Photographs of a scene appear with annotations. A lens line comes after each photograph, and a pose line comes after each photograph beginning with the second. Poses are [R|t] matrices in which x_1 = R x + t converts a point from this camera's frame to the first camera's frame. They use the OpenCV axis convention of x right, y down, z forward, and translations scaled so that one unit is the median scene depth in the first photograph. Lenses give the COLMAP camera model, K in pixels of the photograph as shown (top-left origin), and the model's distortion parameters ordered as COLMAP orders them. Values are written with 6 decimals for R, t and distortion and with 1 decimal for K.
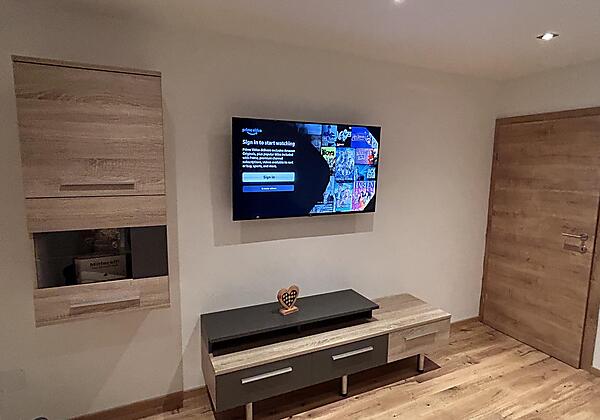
lens RADIAL K [[343.1, 0, 301.3], [0, 343.1, 206.5], [0, 0, 1]] dist [-0.001760, -0.005208]
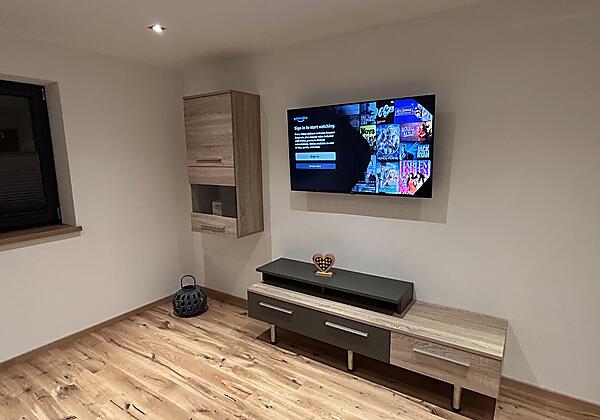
lens RADIAL K [[343.1, 0, 301.1], [0, 343.1, 212.8], [0, 0, 1]] dist [-0.001760, -0.005208]
pose [[0.518263, 0.123006, -0.846329, 0.860050], [-0.089029, 0.991986, 0.089657, 0.005499], [0.850575, 0.028882, 0.525060, 0.325718]]
